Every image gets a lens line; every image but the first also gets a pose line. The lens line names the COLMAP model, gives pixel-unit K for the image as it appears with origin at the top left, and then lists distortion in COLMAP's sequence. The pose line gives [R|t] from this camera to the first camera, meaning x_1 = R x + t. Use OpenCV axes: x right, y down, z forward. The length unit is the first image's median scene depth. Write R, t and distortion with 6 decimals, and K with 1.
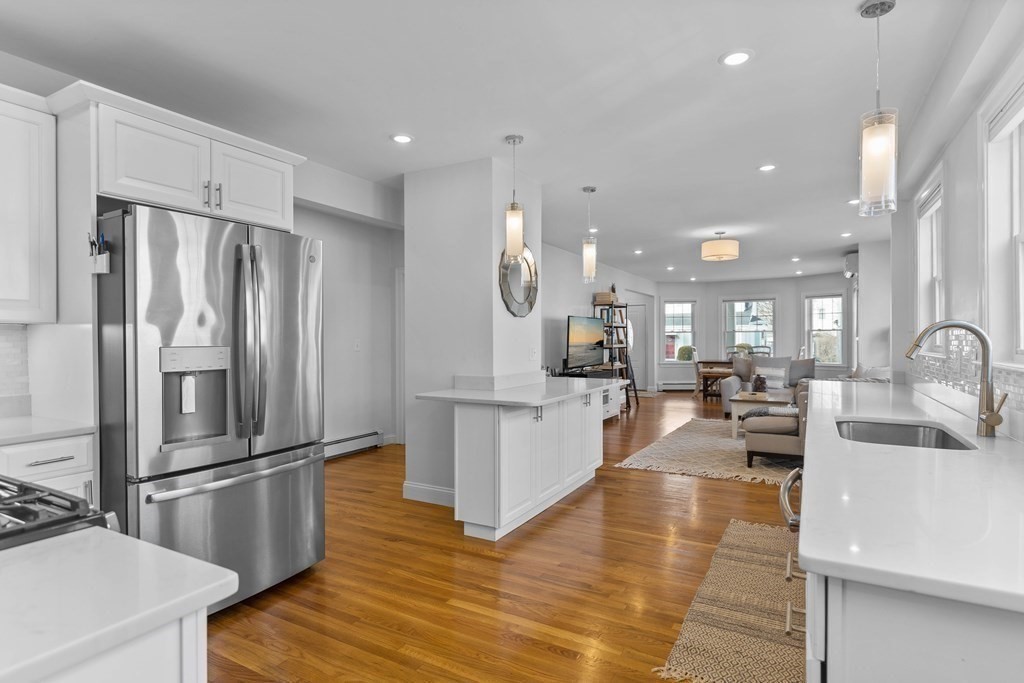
lens RADIAL K [[519.1, 0, 502.1], [0, 519.1, 341.7], [0, 0, 1]] dist [-0.005281, -0.000209]
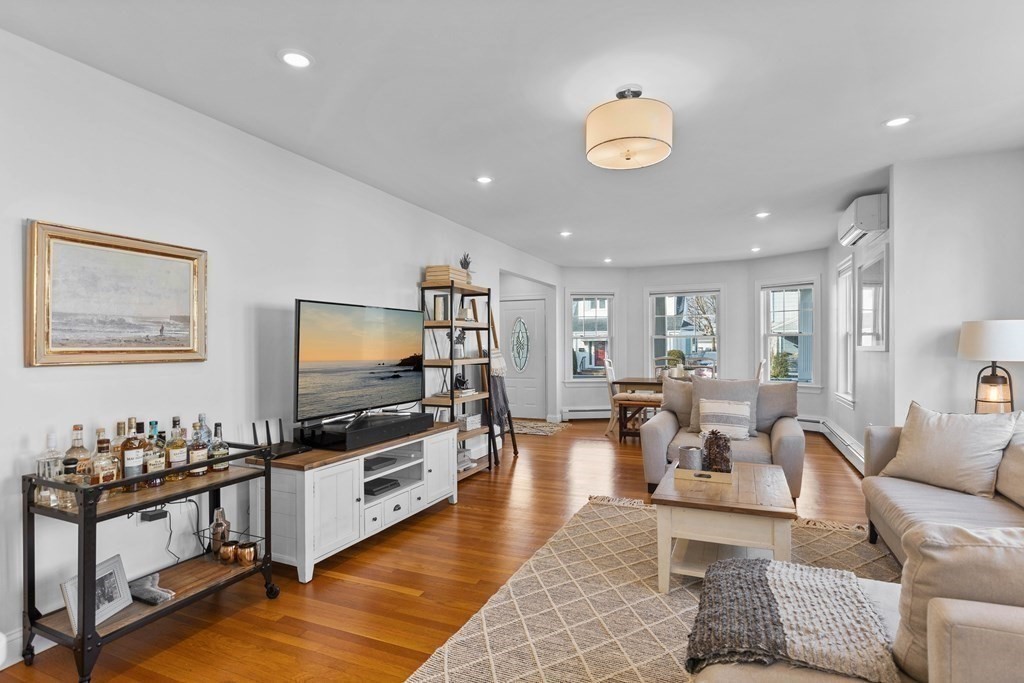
lens RADIAL K [[519.1, 0, 509.5], [0, 519.1, 344.6], [0, 0, 1]] dist [-0.005281, -0.000209]
pose [[0.991769, 0.000215, 0.128043, 0.184335], [0.000275, 0.999993, -0.003810, -0.007894], [-0.128043, 0.003814, 0.991761, 0.409188]]
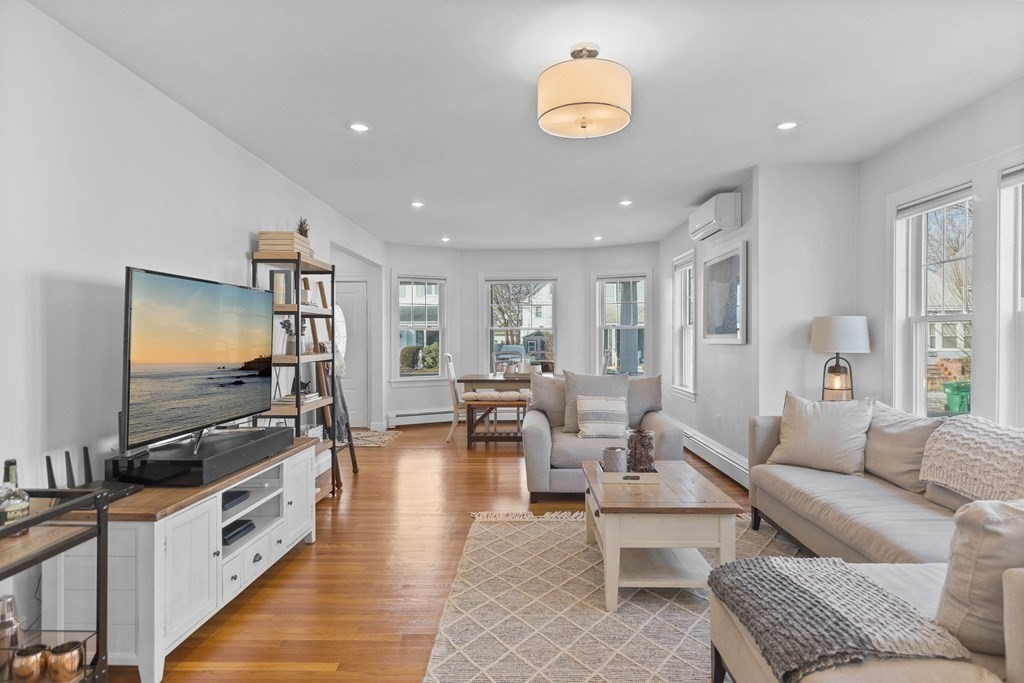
lens RADIAL K [[602.1, 0, 510.3], [0, 602.1, 337.2], [0, 0, 1]] dist [0.003206, 0.004150]
pose [[0.867609, 0.003428, 0.497235, 0.107932], [-0.001662, 0.999991, -0.003993, -0.007413], [-0.497244, 0.002638, 0.867607, 0.447348]]
